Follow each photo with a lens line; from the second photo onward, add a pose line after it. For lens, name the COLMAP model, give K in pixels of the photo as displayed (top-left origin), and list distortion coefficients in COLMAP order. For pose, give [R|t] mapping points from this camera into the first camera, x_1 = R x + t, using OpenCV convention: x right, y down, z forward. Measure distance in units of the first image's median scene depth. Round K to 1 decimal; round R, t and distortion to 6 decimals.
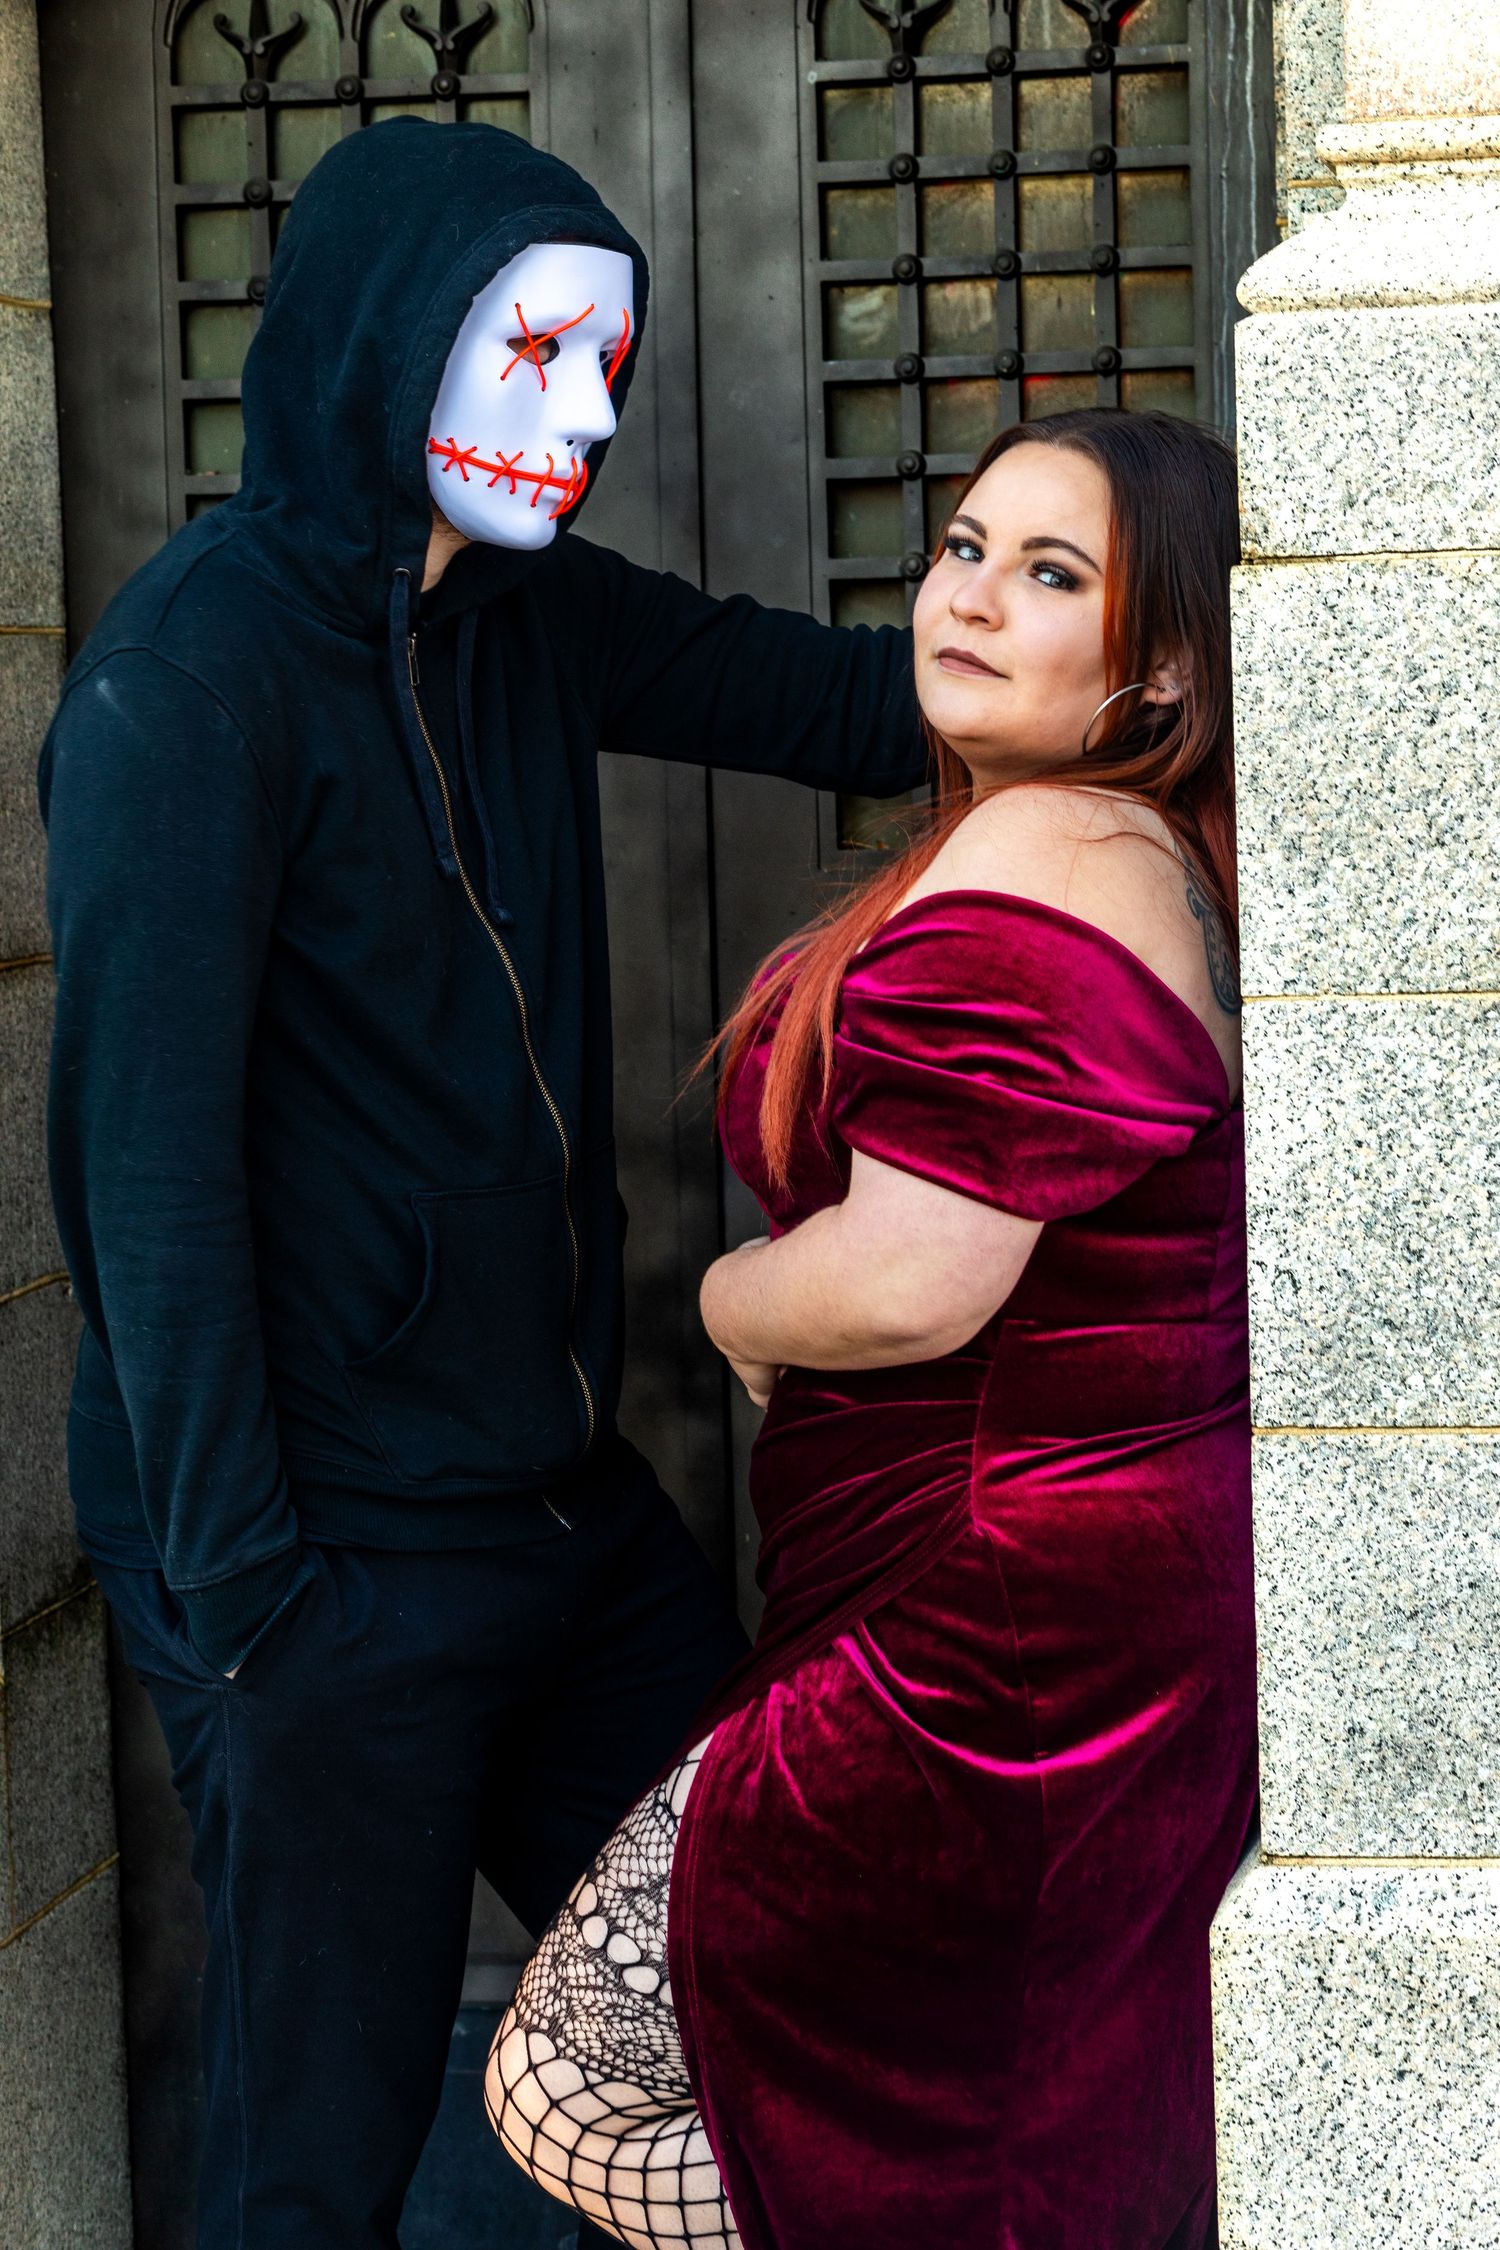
lens RADIAL K [[5631.3, 0, 750.0], [0, 5631.3, 1125.0], [0, 0, 1]] dist [0.079297, 0.333192]
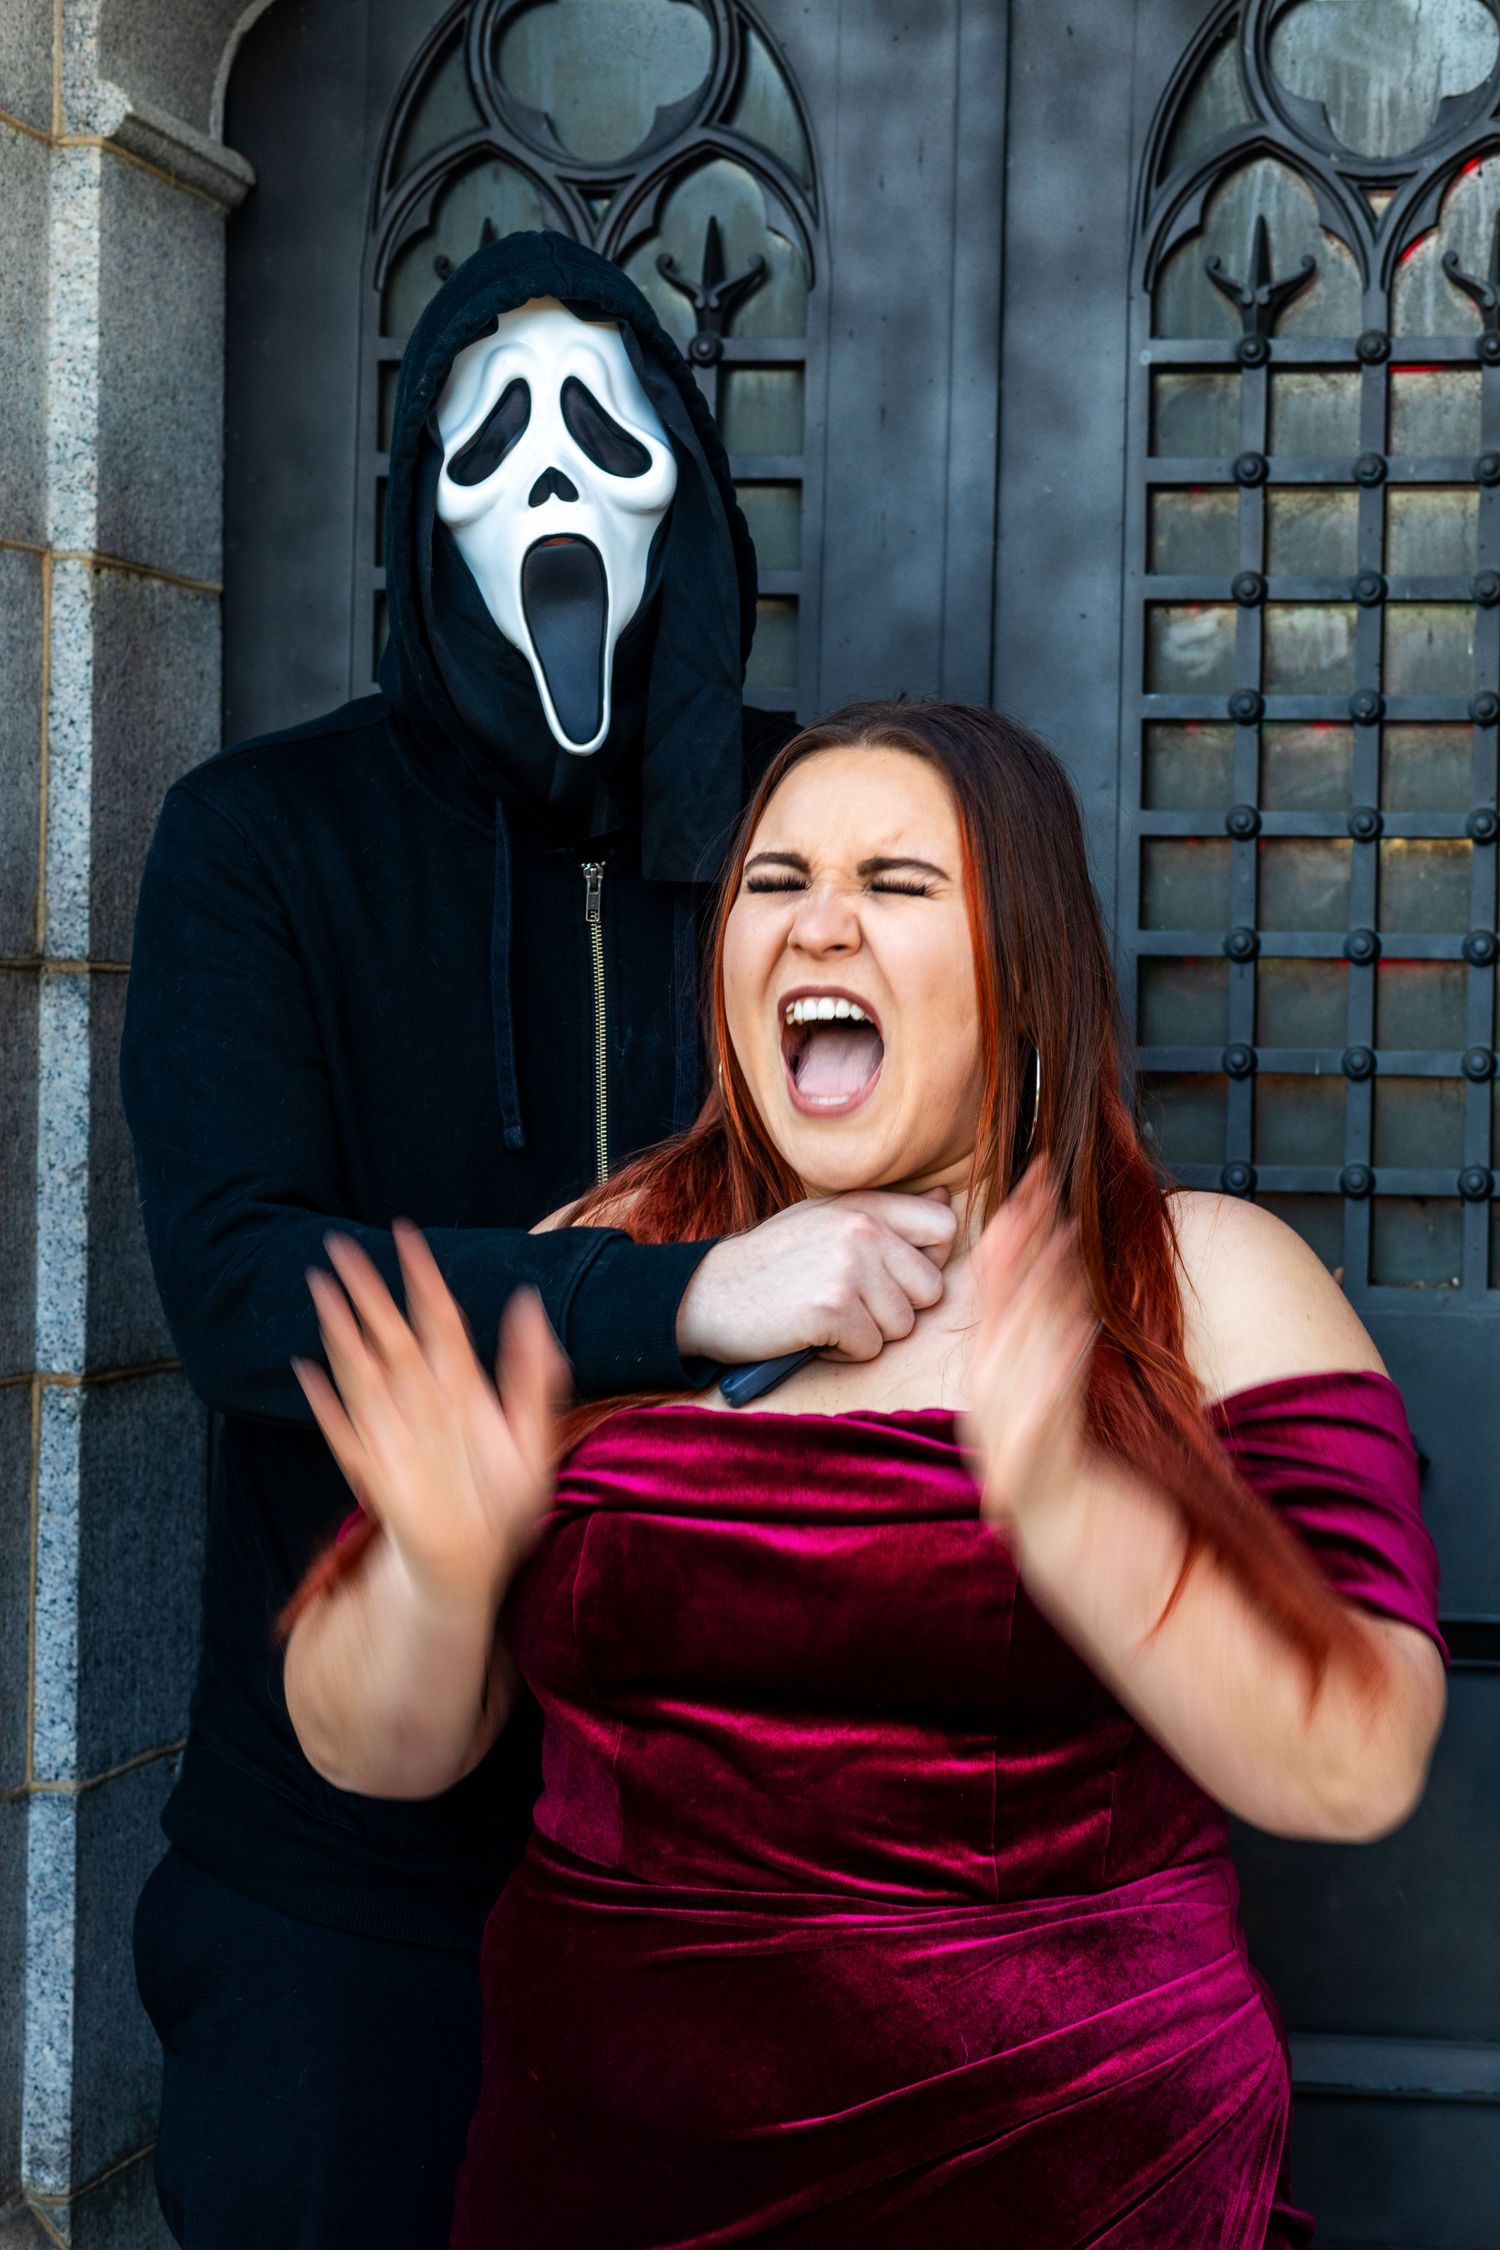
lens RADIAL K [[5558.0, 0, 750.0], [0, 5558.0, 1125.0], [0, 0, 1]] dist [0.056392, -0.087704]
pose [[0.998649, 0.047838, -0.020282, -0.025181], [-0.049091, 0.996573, -0.066569, -0.014605], [0.017028, 0.067475, 0.997576, 0.184833]]
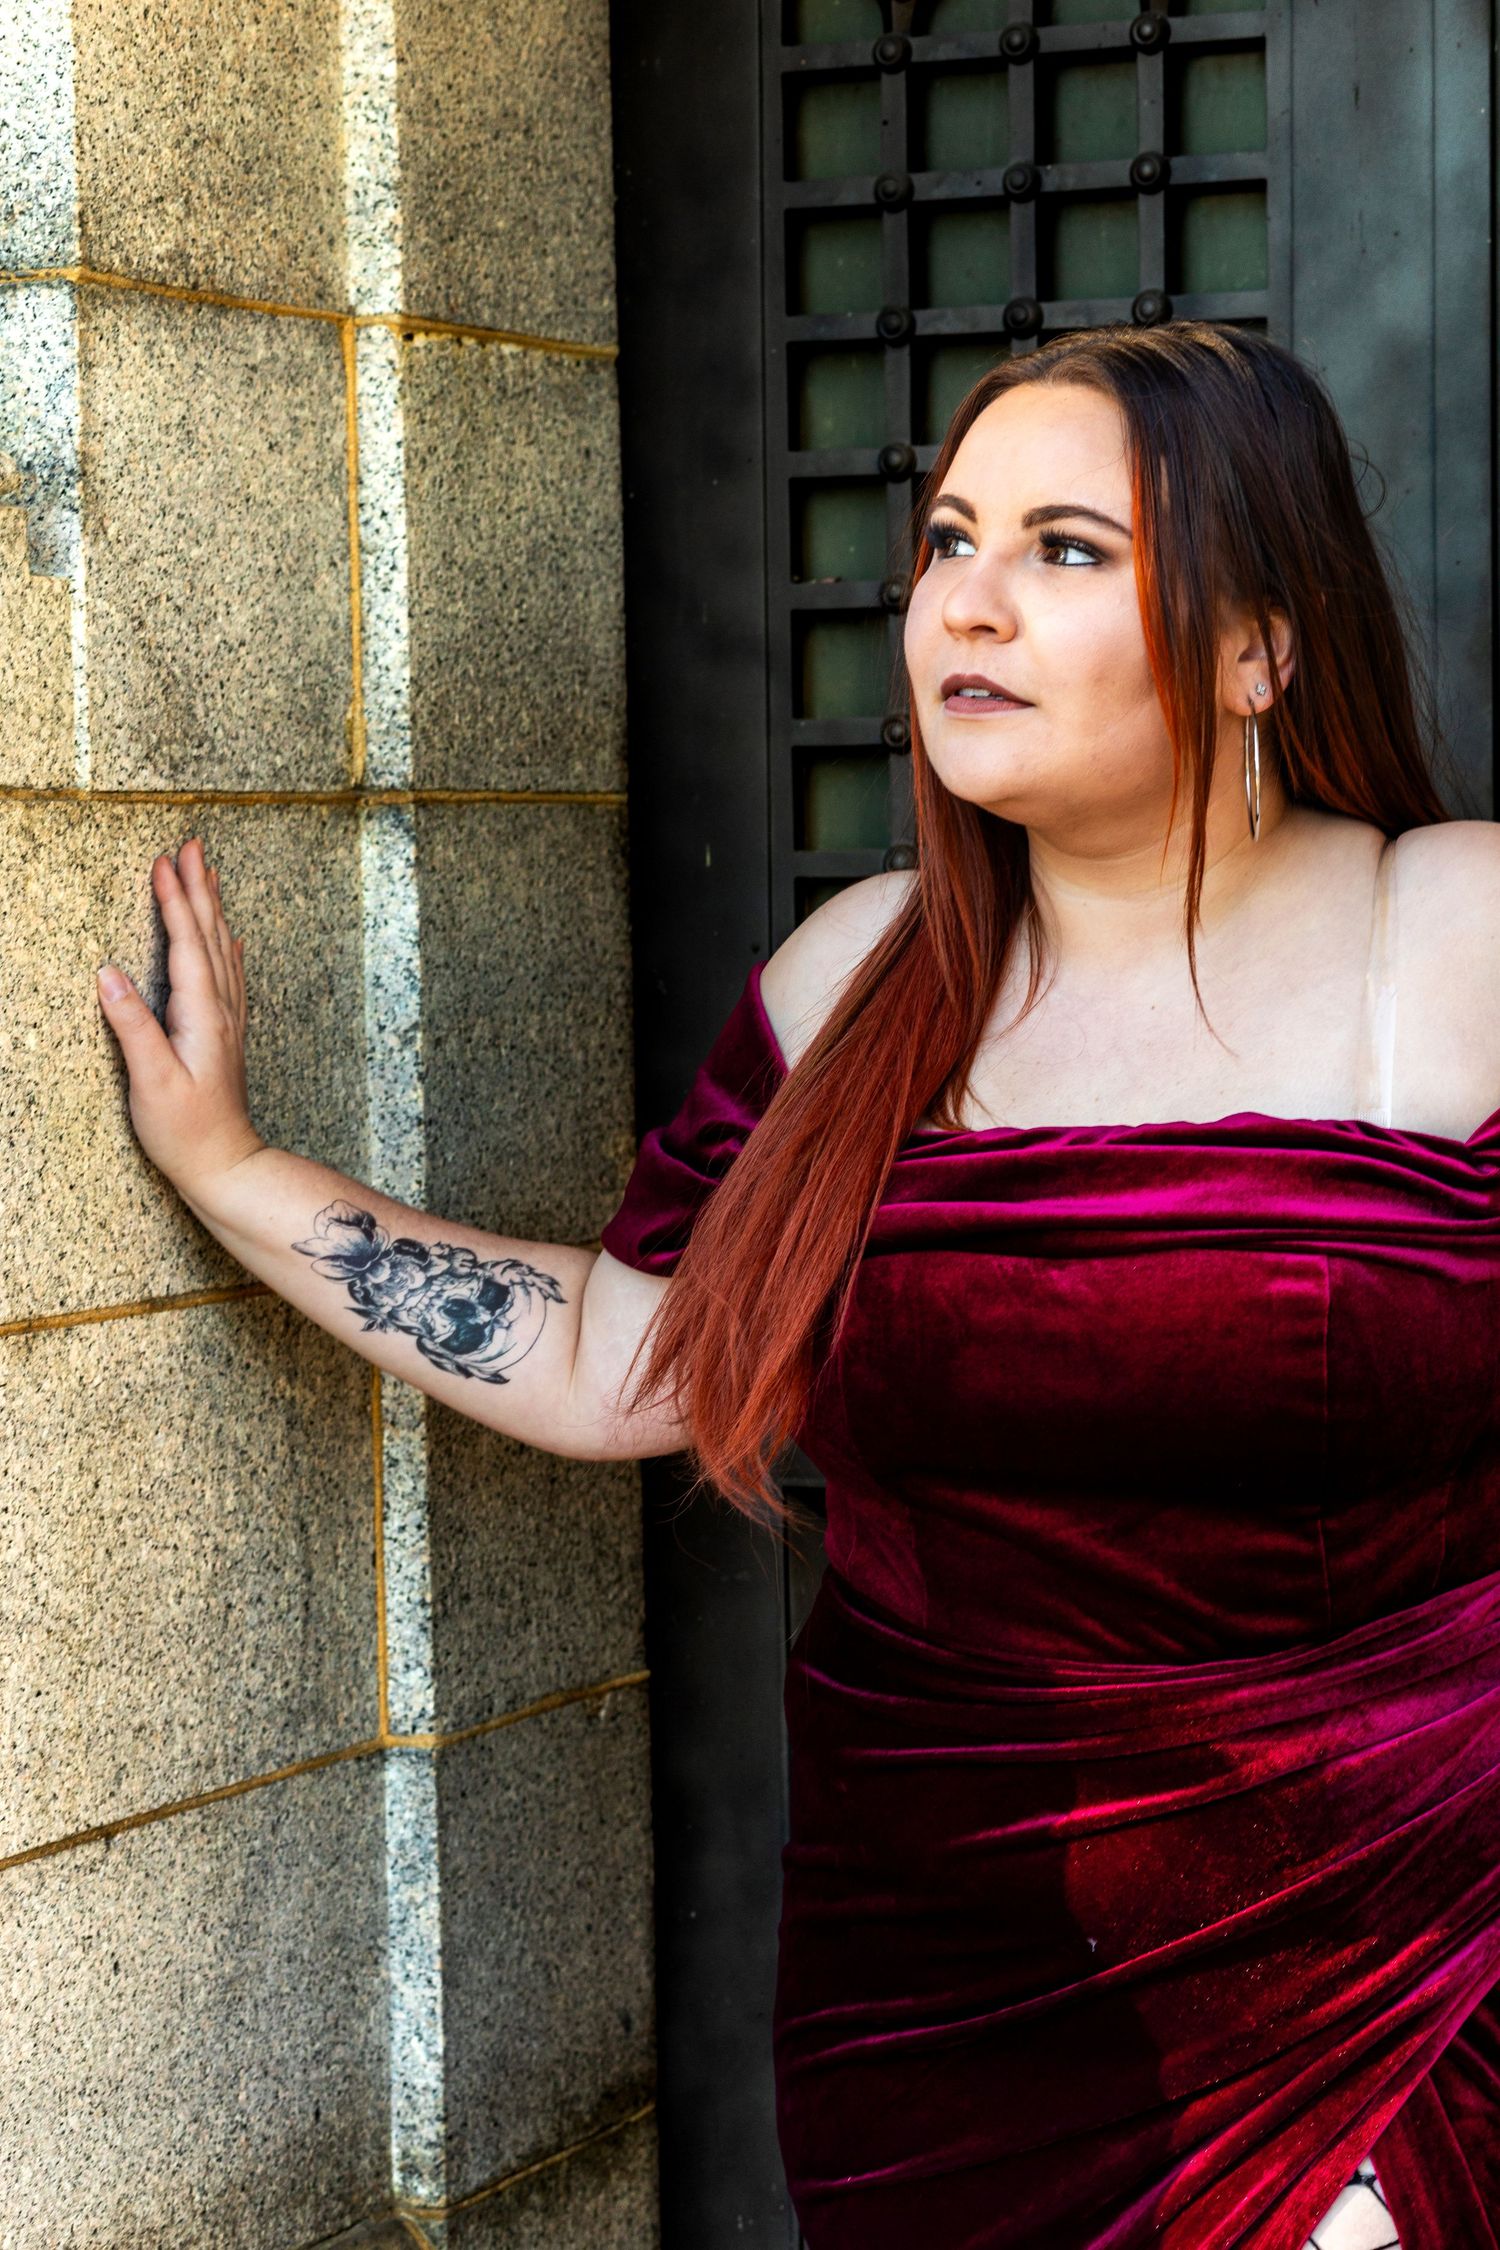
lens RADIAL K [[5759.1, 0, 750.0], [0, 5759.1, 1125.0], [0, 0, 1]] dist [0.043068, 0.172768]
pose [[0.970245, 0.020809, -0.241227, 0.074943], [-0.028298, 0.999218, -0.027621, -0.026227], [0.240464, 0.033625, 0.970075, 0.294170]]
